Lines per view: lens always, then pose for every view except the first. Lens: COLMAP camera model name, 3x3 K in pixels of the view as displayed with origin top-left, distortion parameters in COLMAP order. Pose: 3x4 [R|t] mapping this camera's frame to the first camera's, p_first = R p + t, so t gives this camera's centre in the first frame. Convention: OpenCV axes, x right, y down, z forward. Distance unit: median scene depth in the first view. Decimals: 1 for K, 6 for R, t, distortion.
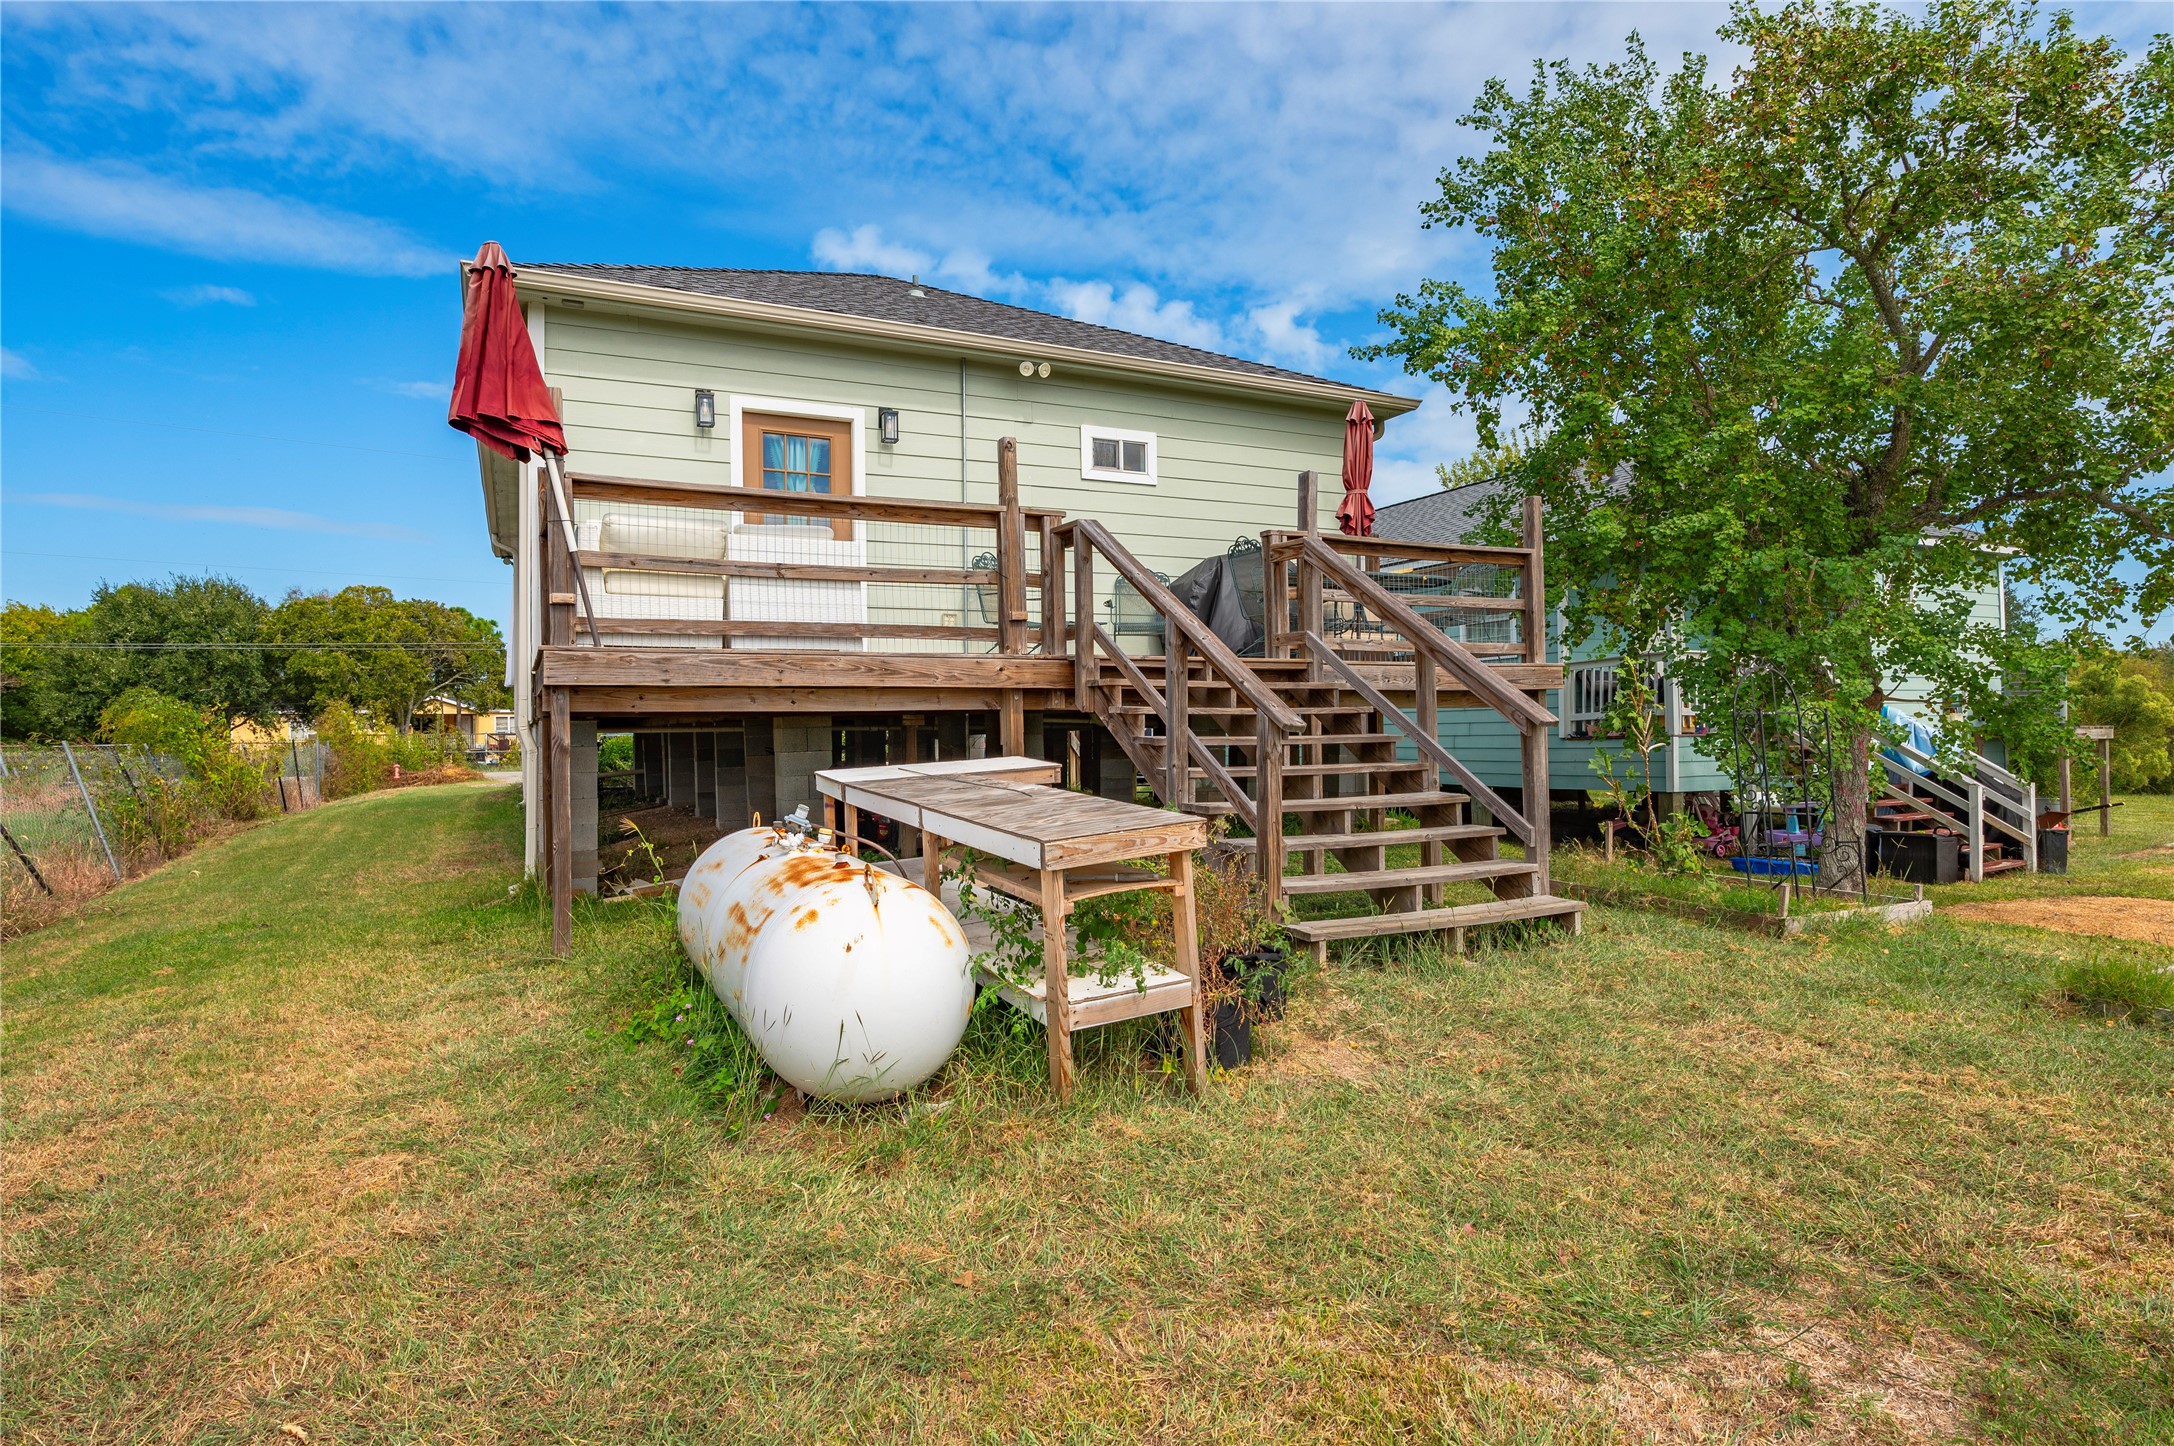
lens RADIAL K [[1164.5, 0, 1098.5], [0, 1164.5, 731.9], [0, 0, 1]] dist [-0.007323, -0.003082]
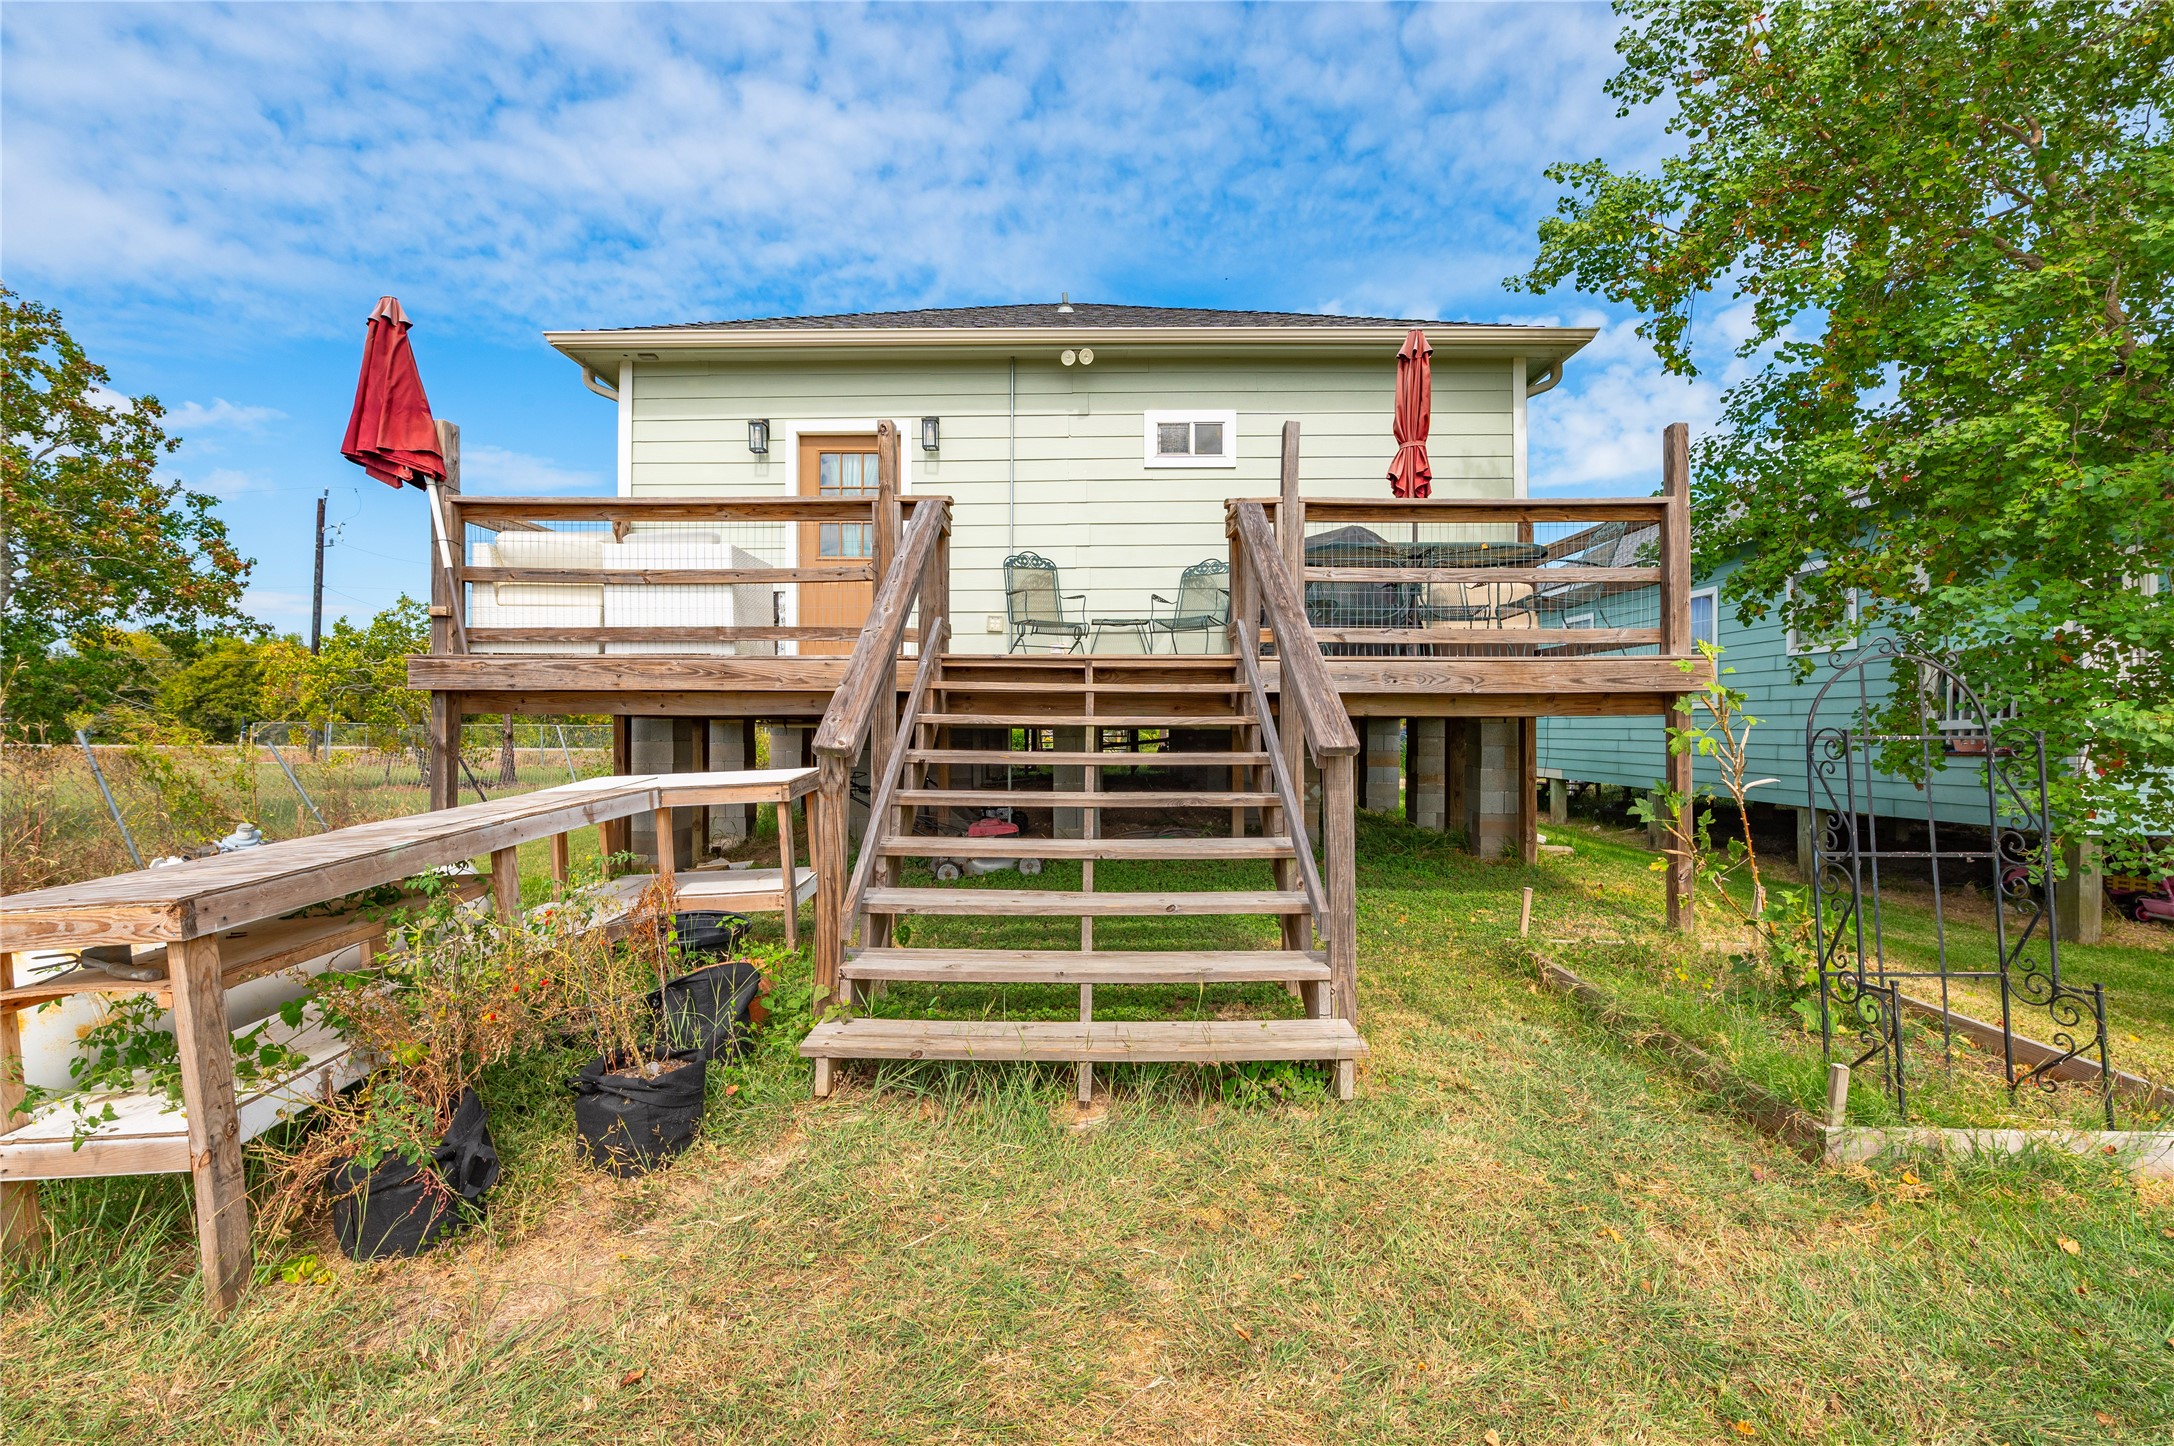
lens RADIAL K [[935.6, 0, 1080.6], [0, 935.6, 704.0], [0, 0, 1]] dist [-0.013214, 0.002825]
pose [[0.890020, 0.009898, -0.455815, 0.303659], [-0.014819, 0.999864, -0.007224, -0.018964], [0.455681, 0.013184, 0.890045, 0.315286]]
